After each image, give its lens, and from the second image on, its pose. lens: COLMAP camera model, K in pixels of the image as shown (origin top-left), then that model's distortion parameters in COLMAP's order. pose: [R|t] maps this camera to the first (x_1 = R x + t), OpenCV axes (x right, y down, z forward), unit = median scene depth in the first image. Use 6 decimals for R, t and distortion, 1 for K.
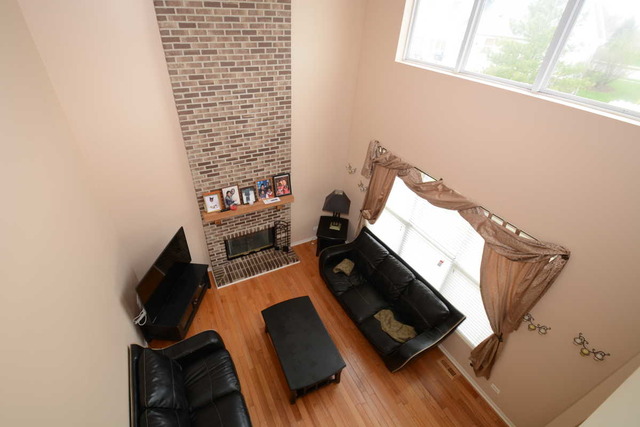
lens RADIAL K [[288.7, 0, 304.9], [0, 288.7, 216.0], [0, 0, 1]] dist [0.023915, -0.023480]
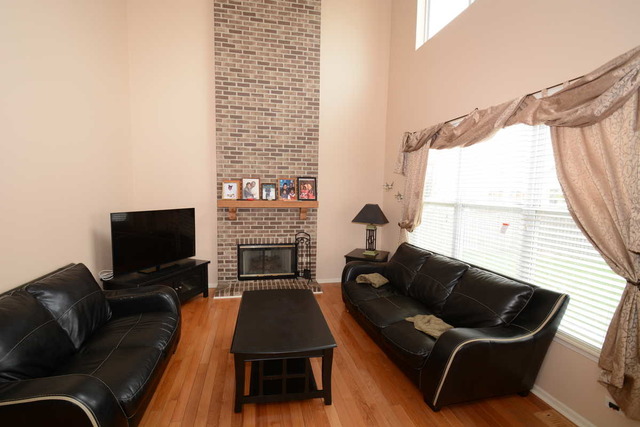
lens RADIAL K [[288.7, 0, 304.9], [0, 288.7, 216.0], [0, 0, 1]] dist [0.023915, -0.023480]
pose [[0.961267, 0.010036, -0.275435, 0.205883], [-0.149070, 0.859488, -0.488936, 0.506174], [0.231826, 0.511058, 0.827694, 0.325644]]
